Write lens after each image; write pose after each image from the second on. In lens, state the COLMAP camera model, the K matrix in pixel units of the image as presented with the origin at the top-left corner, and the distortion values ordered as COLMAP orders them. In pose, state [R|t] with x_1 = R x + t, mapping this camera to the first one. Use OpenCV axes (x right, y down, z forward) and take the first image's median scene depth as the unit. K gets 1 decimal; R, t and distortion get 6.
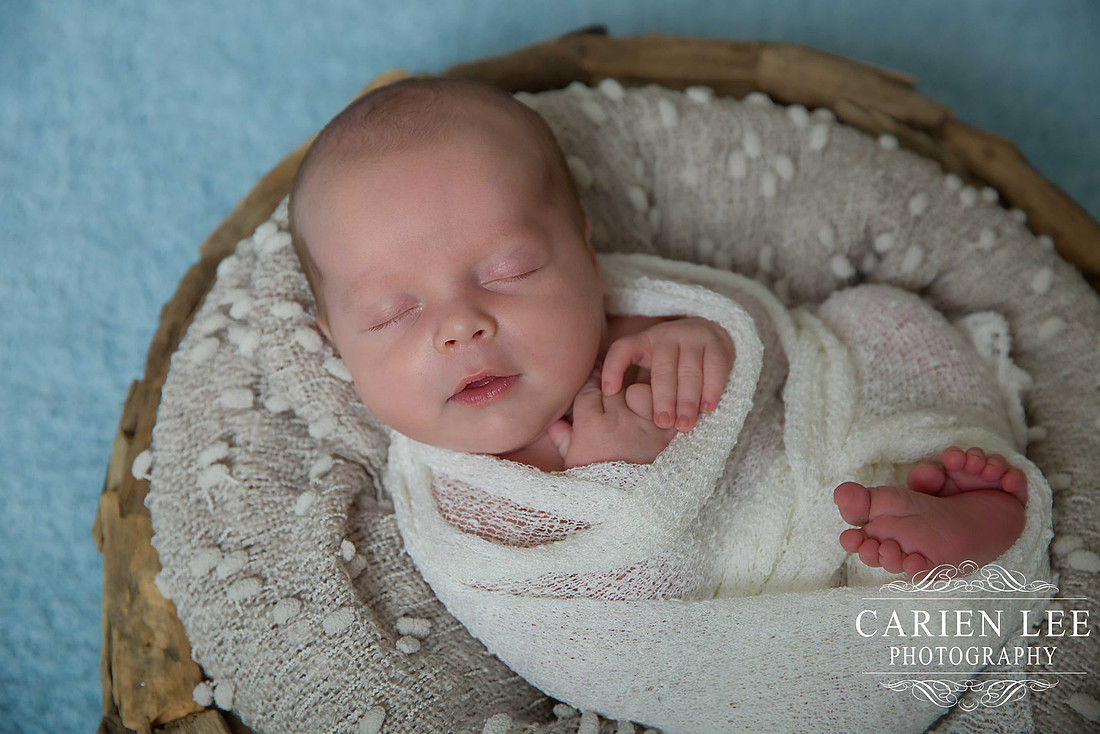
lens RADIAL K [[1720.0, 0, 550.0], [0, 1720.0, 367.0], [0, 0, 1]] dist [-0.009307, 0.202846]
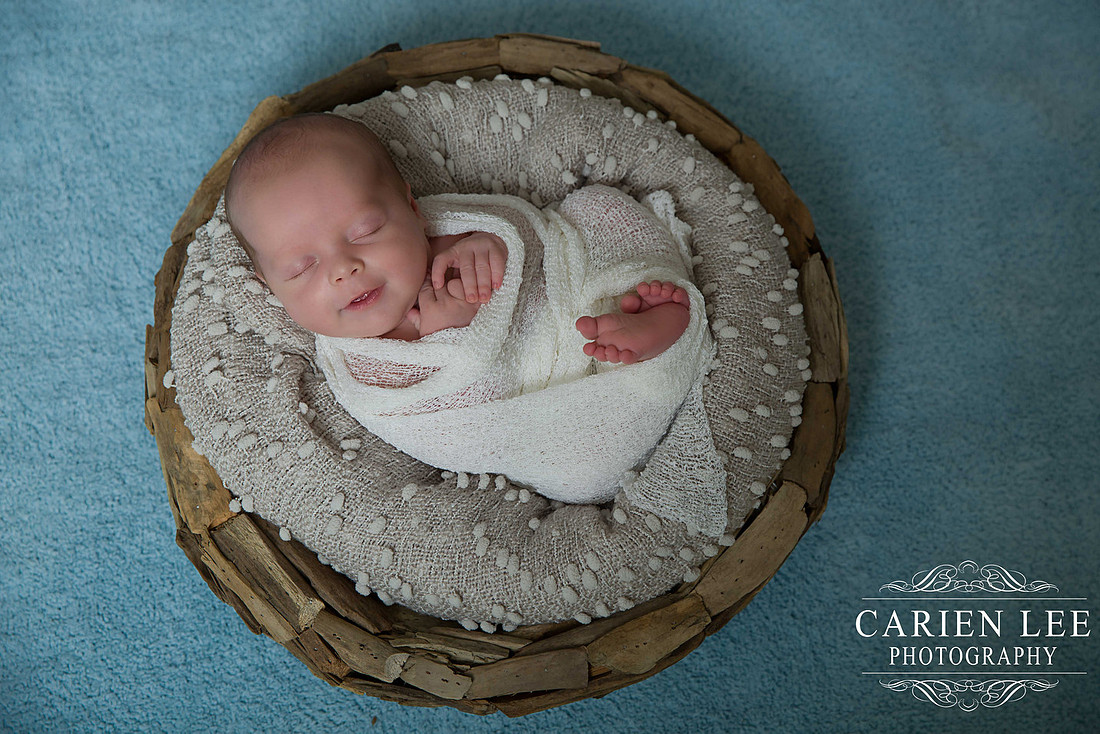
lens RADIAL K [[1473.0, 0, 550.0], [0, 1473.0, 367.0], [0, 0, 1]] dist [0.000846, 0.056700]
pose [[0.980879, -0.186323, 0.056220, 0.044628], [0.177683, 0.975204, 0.131933, -0.077268], [-0.079409, -0.119421, 0.989663, -0.430724]]
